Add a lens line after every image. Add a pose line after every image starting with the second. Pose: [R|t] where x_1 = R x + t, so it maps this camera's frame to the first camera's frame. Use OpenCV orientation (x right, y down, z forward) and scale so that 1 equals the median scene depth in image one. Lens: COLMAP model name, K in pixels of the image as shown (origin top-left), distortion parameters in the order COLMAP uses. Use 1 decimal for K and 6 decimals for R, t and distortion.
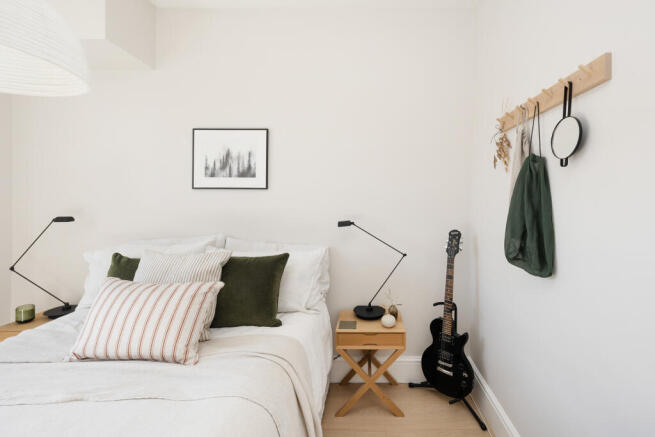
lens RADIAL K [[273.7, 0, 326.5], [0, 273.7, 202.2], [0, 0, 1]] dist [-0.000511, 0.000005]
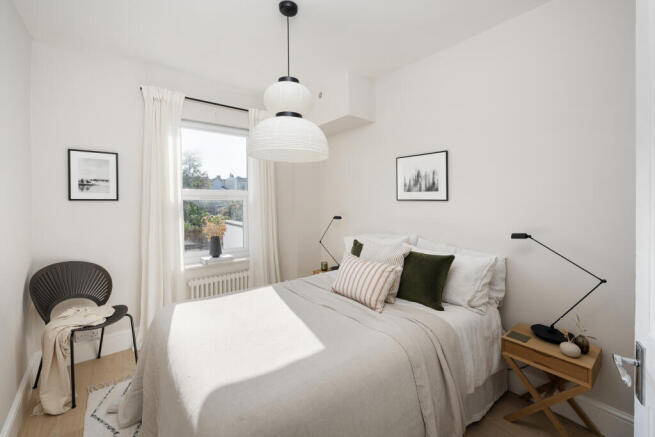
lens RADIAL K [[282.7, 0, 326.5], [0, 282.7, 212.0], [0, 0, 1]] dist [0.002853, 0.000223]
pose [[0.610660, 0.033471, -0.791186, 0.464386], [-0.001227, 0.999145, 0.041322, -0.051804], [0.791892, -0.024263, 0.610179, -0.185140]]
